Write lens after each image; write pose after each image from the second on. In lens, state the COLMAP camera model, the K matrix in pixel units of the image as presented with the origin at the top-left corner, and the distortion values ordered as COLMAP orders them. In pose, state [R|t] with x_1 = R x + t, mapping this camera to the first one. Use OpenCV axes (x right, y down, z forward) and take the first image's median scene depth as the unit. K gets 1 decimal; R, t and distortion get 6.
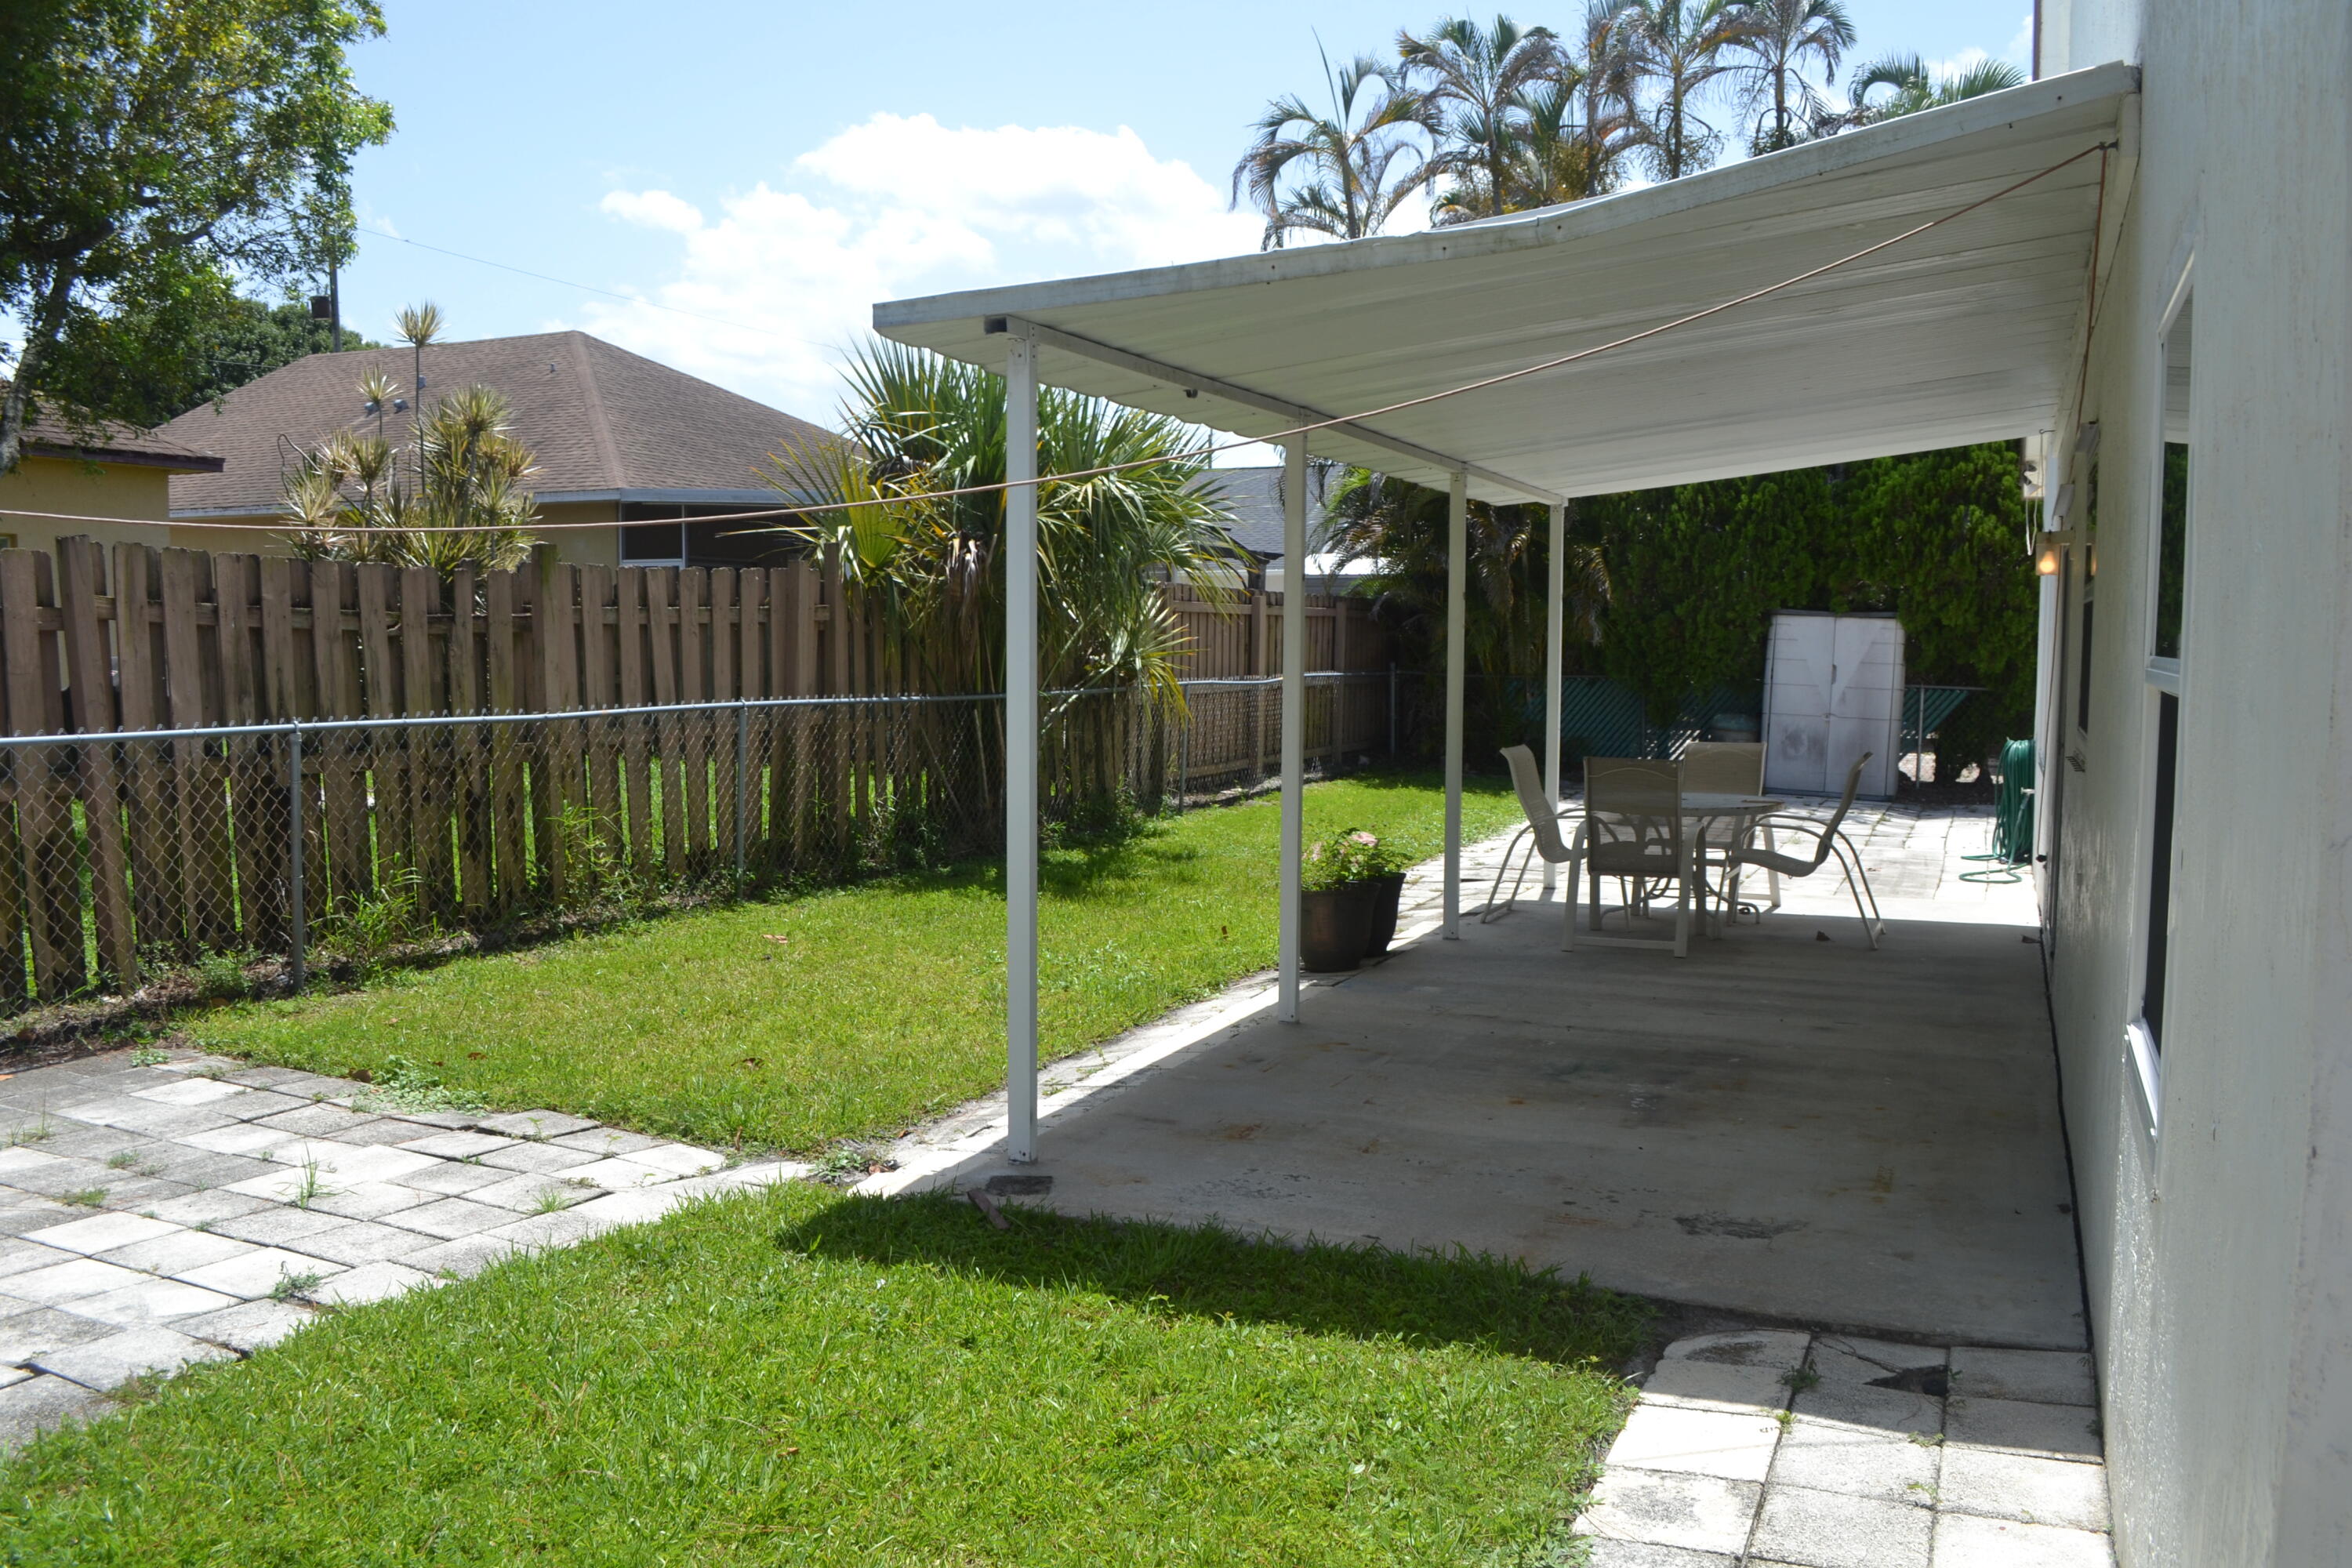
lens RADIAL K [[1885.1, 0, 1182.9], [0, 1885.1, 784.3], [0, 0, 1]] dist [-0.083738, 0.012375]
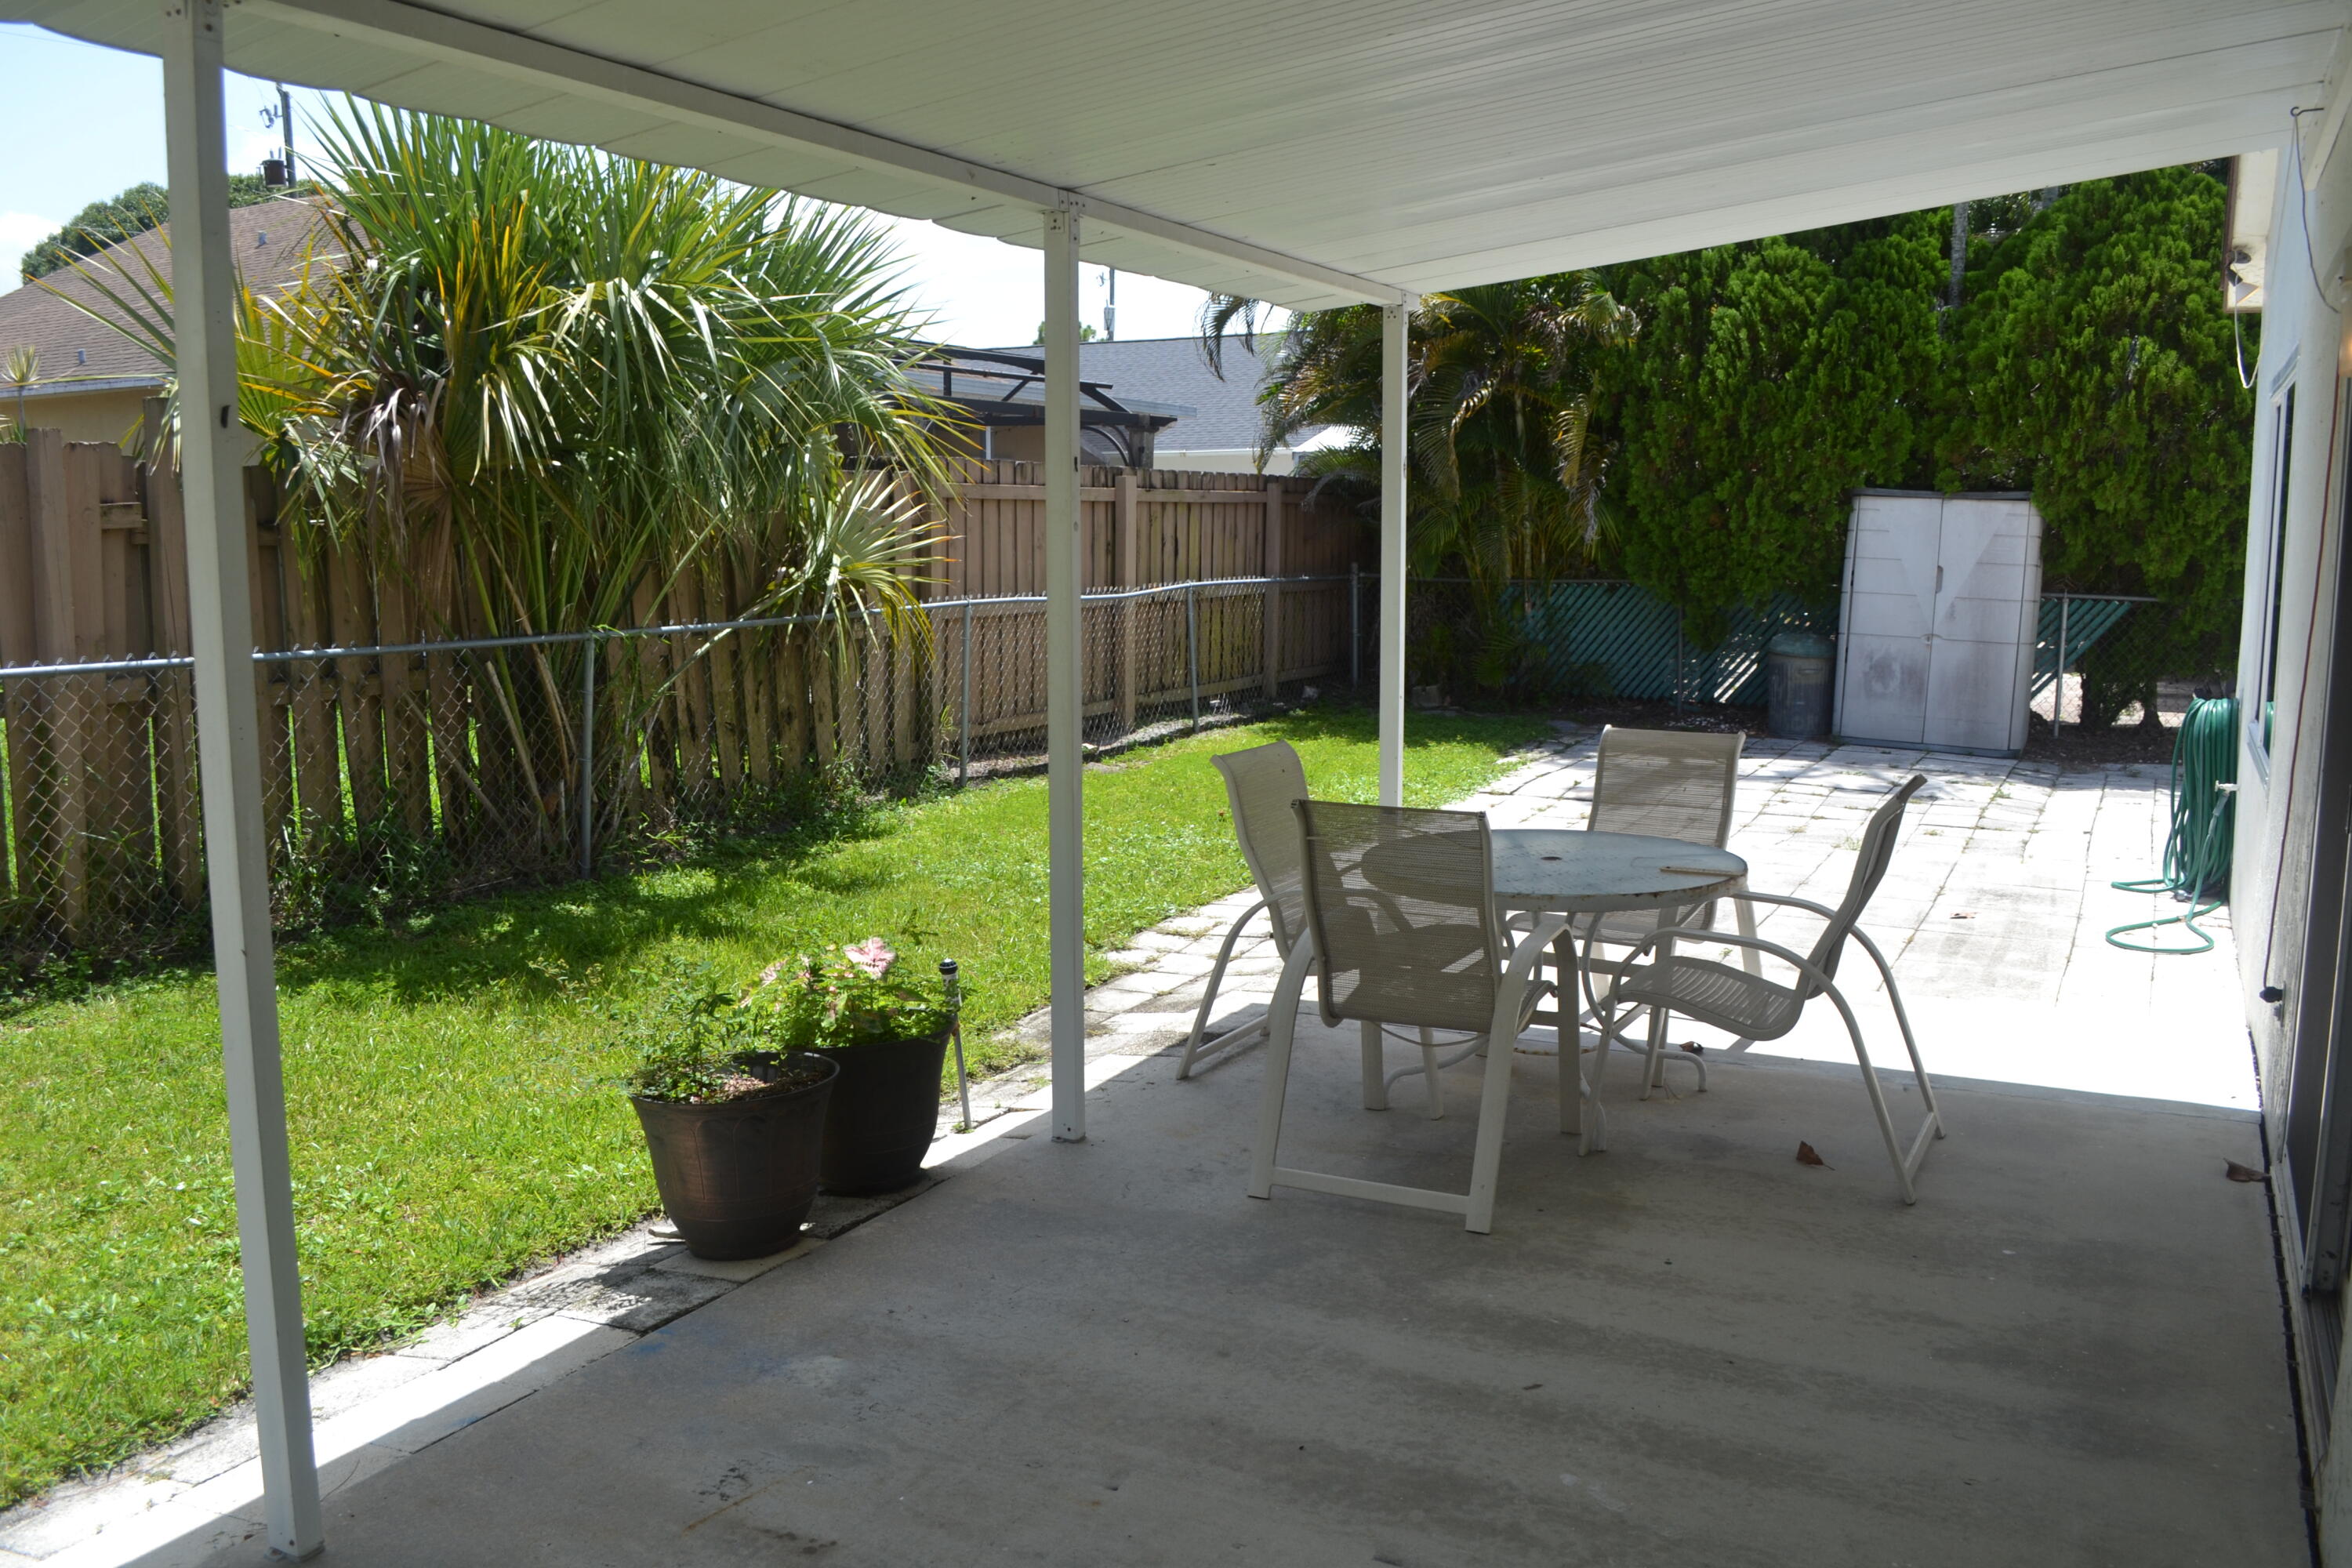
lens RADIAL K [[1885.1, 0, 1166.8], [0, 1885.1, 787.7], [0, 0, 1]] dist [-0.083738, 0.012375]
pose [[0.996771, 0.002163, -0.080270, 0.114374], [0.002743, 0.998137, 0.060955, -0.024187], [0.080253, -0.060979, 0.994908, 0.270568]]
